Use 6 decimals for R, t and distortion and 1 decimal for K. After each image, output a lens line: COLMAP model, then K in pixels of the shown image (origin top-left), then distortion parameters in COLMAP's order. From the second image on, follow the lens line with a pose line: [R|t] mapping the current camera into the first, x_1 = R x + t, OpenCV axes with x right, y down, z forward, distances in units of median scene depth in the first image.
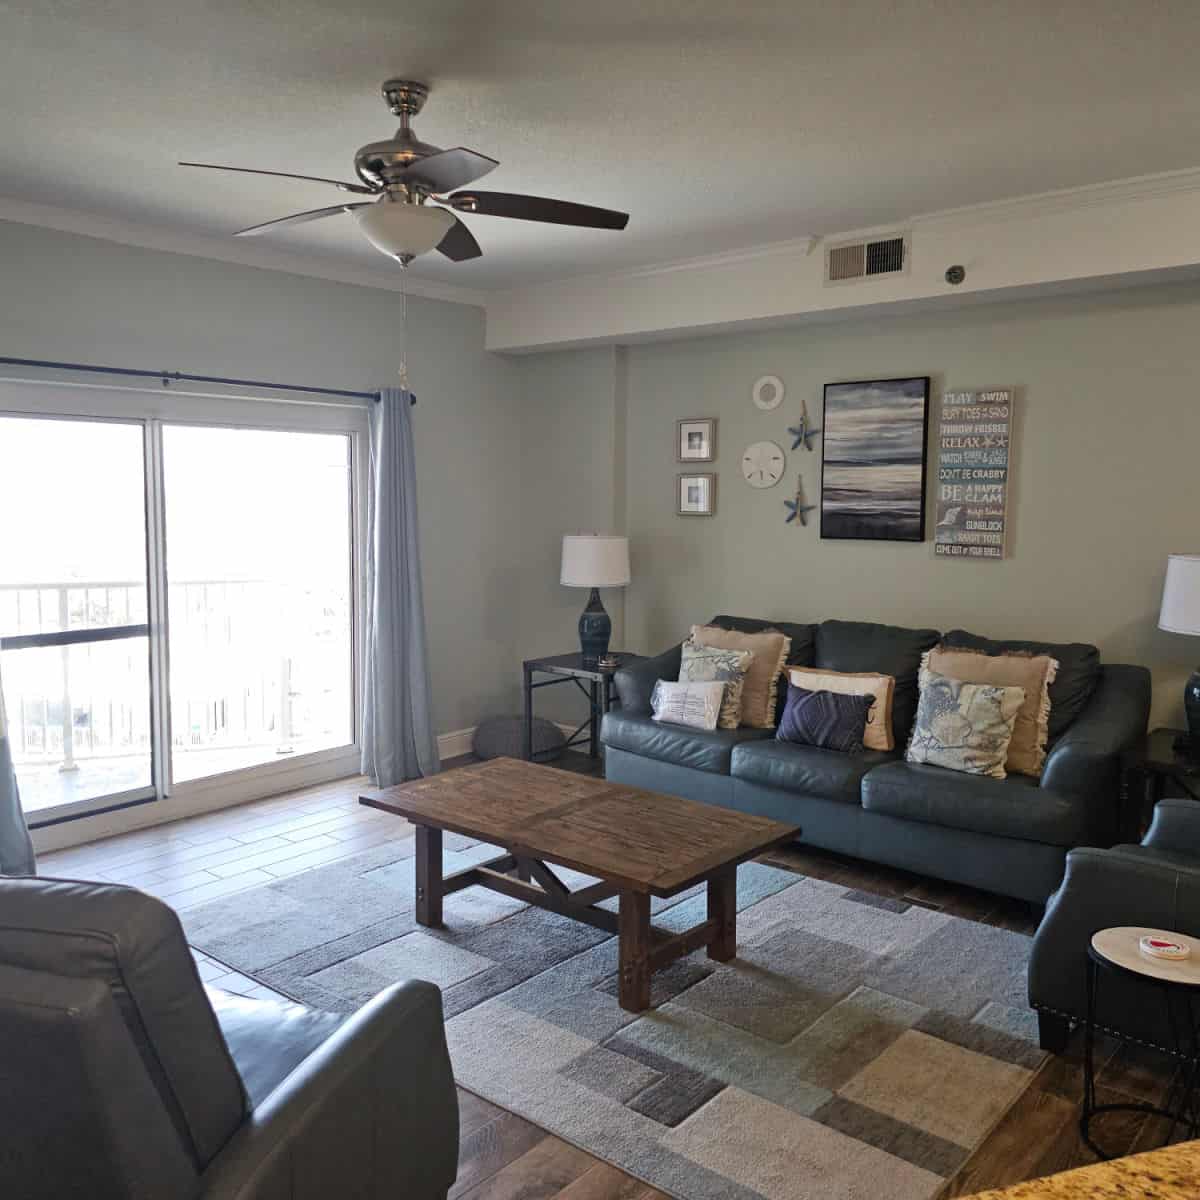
lens RADIAL K [[1050.2, 0, 600.0], [0, 1050.2, 600.0], [0, 0, 1]] dist [-0.004784, -0.002749]
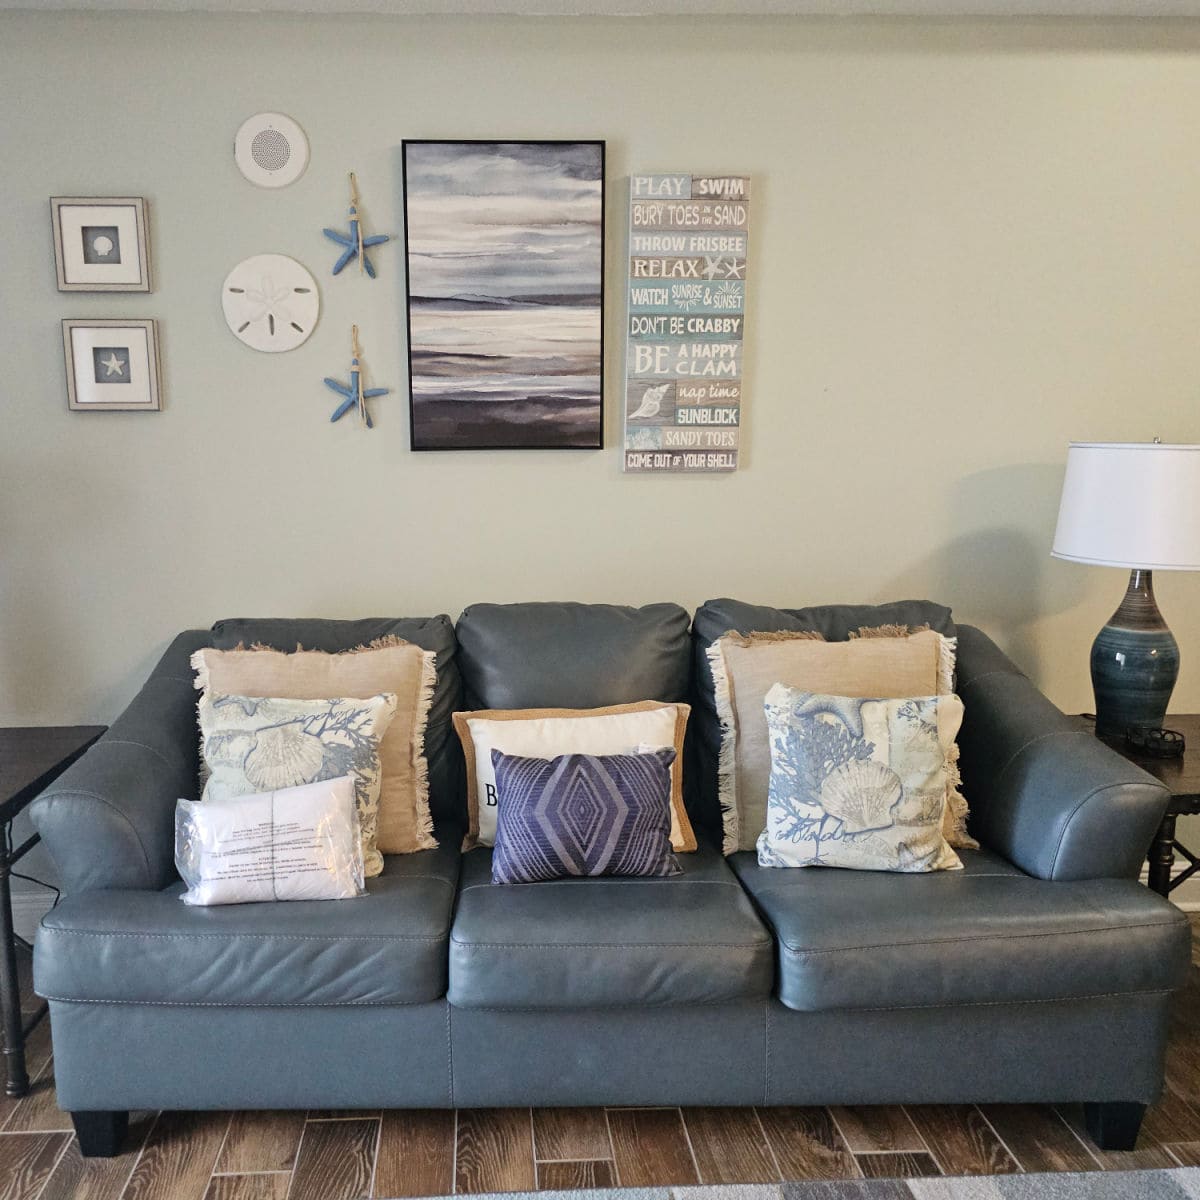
lens RADIAL K [[1118.4, 0, 600.0], [0, 1118.4, 600.0], [0, 0, 1]] dist [0.055081, -0.024569]
pose [[0.756152, -0.111628, 0.644804, -0.093998], [0.081128, 0.993733, 0.076896, -0.021888], [-0.649347, -0.005833, 0.760470, 0.561193]]
